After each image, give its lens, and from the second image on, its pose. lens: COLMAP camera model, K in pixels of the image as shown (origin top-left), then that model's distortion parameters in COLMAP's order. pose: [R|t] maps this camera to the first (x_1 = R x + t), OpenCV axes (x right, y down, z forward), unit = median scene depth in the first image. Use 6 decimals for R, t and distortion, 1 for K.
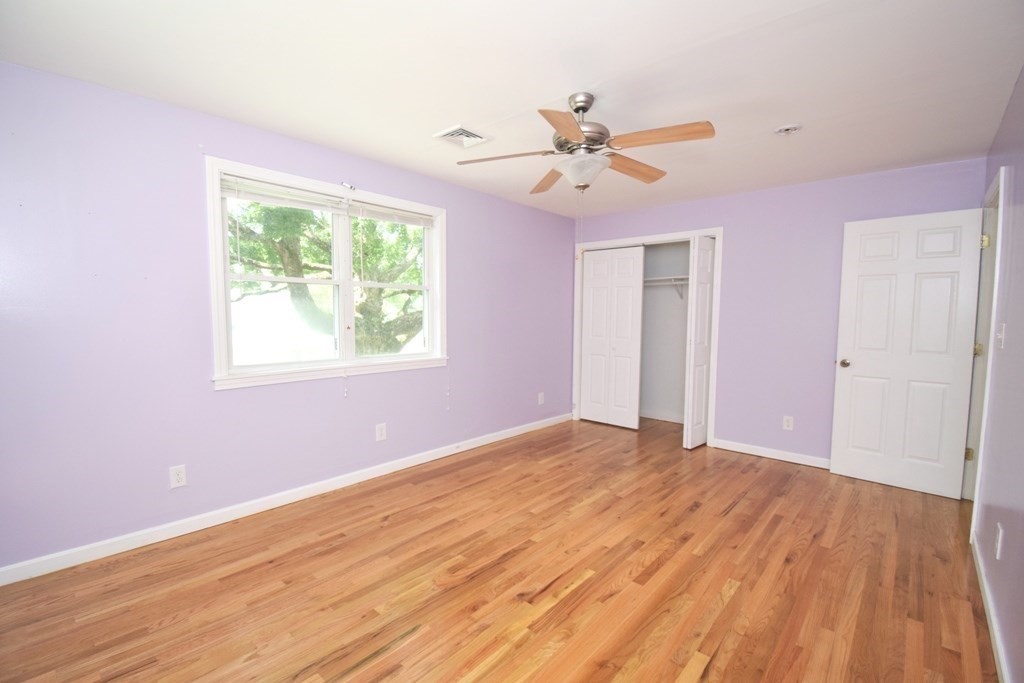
lens RADIAL K [[455.2, 0, 516.8], [0, 455.2, 343.3], [0, 0, 1]] dist [0.021536, -0.025522]
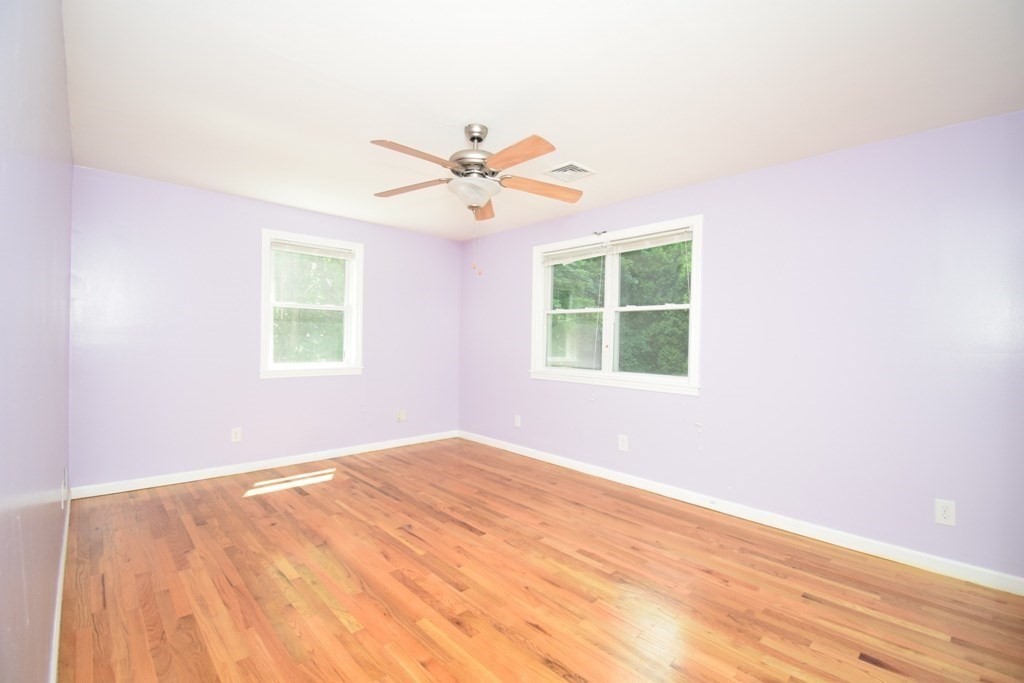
lens RADIAL K [[455.2, 0, 516.8], [0, 455.2, 343.3], [0, 0, 1]] dist [0.021536, -0.025522]
pose [[-0.095490, -0.002482, -0.995427, 1.194142], [-0.087558, 0.996142, 0.005915, -0.039528], [0.991572, 0.087723, -0.095339, 1.223633]]
